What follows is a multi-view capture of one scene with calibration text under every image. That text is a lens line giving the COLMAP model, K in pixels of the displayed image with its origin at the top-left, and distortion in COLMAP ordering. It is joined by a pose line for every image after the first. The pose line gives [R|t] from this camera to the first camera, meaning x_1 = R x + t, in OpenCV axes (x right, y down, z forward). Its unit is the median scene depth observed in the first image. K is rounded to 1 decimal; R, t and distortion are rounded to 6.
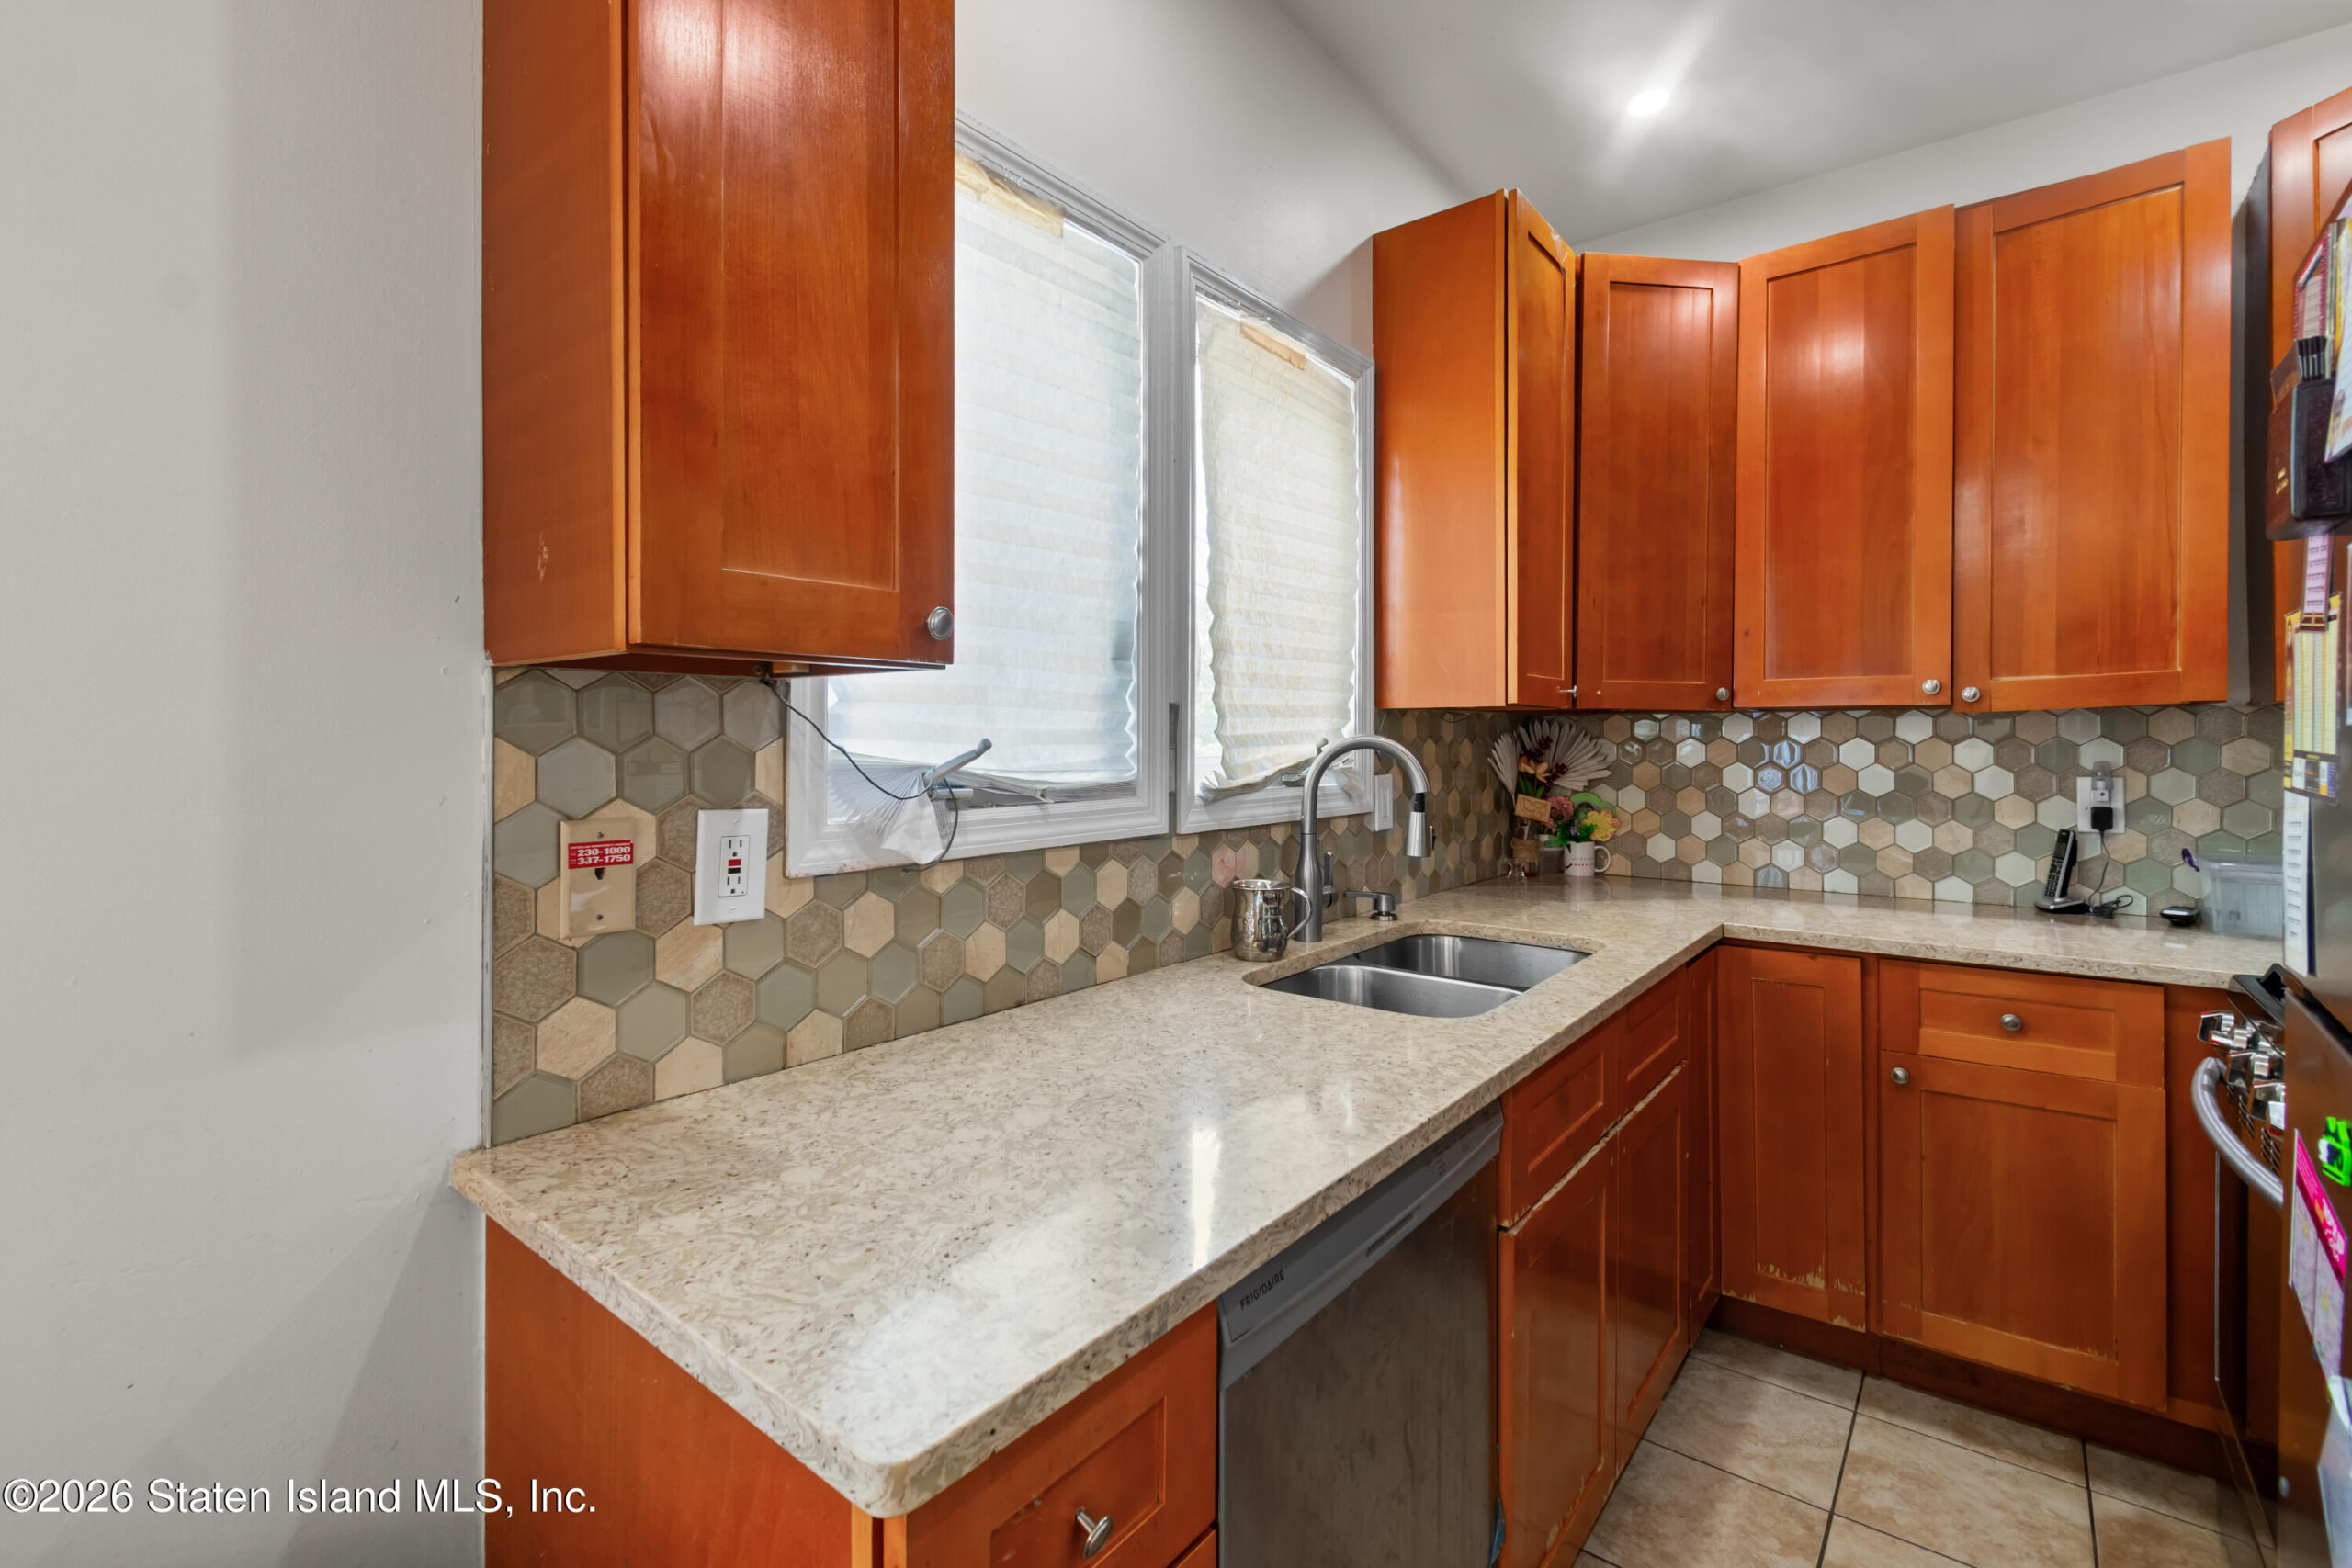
lens RADIAL K [[1038.1, 0, 1168.4], [0, 1038.1, 743.3], [0, 0, 1]] dist [0.003864, -0.002781]
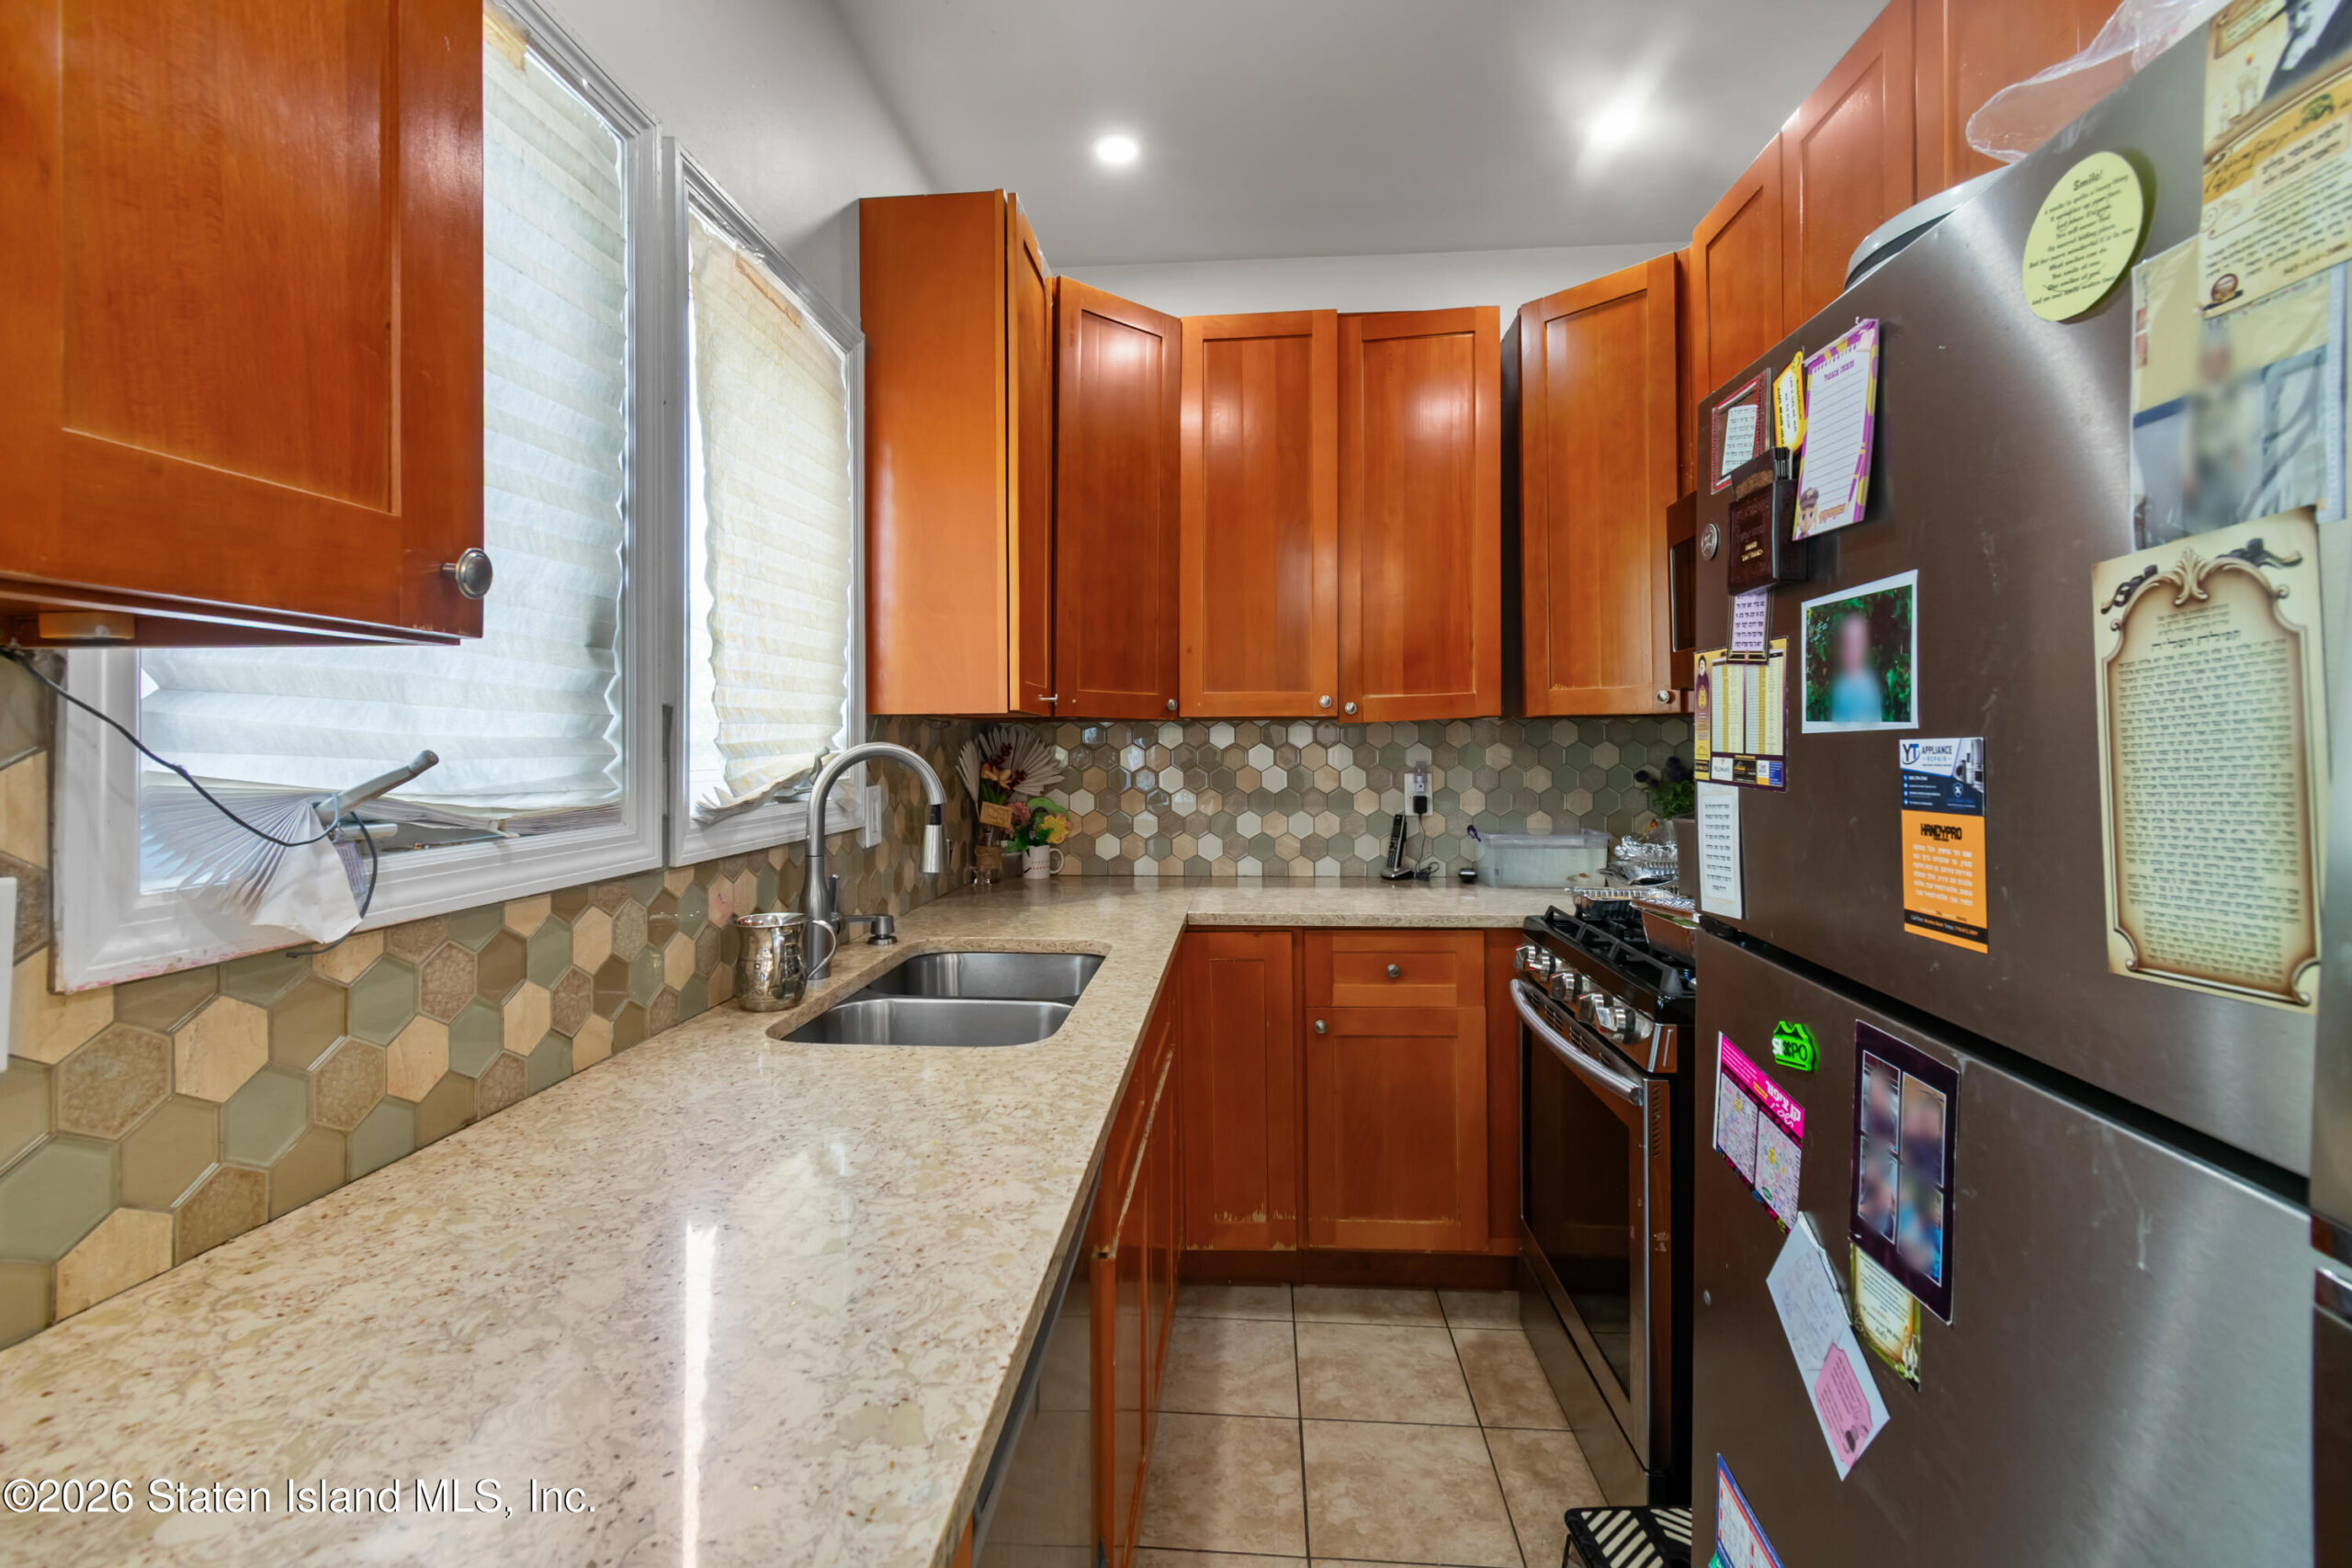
lens RADIAL K [[1038.1, 0, 1168.4], [0, 1038.1, 743.3], [0, 0, 1]] dist [0.003864, -0.002781]
pose [[0.832133, -0.003630, 0.554564, -0.115930], [0.007545, 0.999960, -0.004776, -0.001607], [-0.554525, 0.008159, 0.832127, 0.116985]]
